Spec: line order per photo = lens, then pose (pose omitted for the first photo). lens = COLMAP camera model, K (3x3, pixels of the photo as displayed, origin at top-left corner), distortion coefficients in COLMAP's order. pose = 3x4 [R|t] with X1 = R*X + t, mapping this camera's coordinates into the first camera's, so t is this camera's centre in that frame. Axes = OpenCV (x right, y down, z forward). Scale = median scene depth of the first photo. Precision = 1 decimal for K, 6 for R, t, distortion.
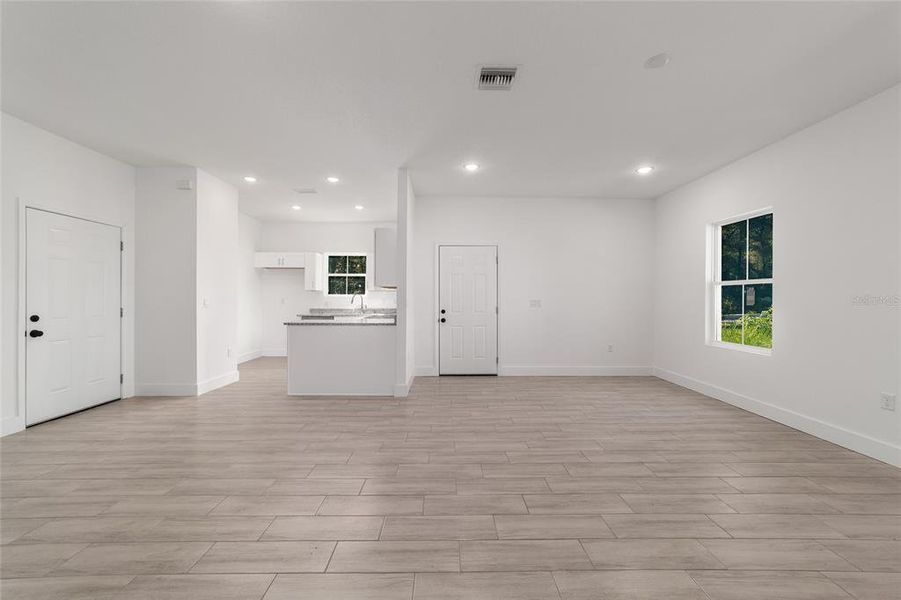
lens RADIAL K [[345.8, 0, 451.1], [0, 345.8, 300.5], [0, 0, 1]] dist [-0.012479, 0.005637]
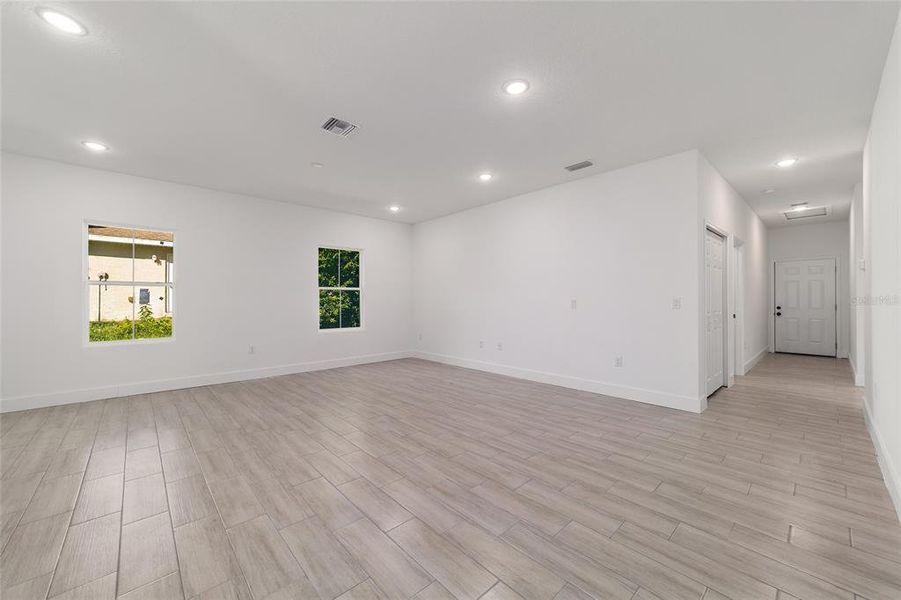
lens RADIAL K [[345.8, 0, 447.9], [0, 345.8, 301.1], [0, 0, 1]] dist [-0.012479, 0.005637]
pose [[-0.657899, -0.004778, 0.753091, -0.719046], [0.000658, 0.999976, 0.006919, -0.004757], [-0.753106, 0.005048, -0.657880, 1.013391]]
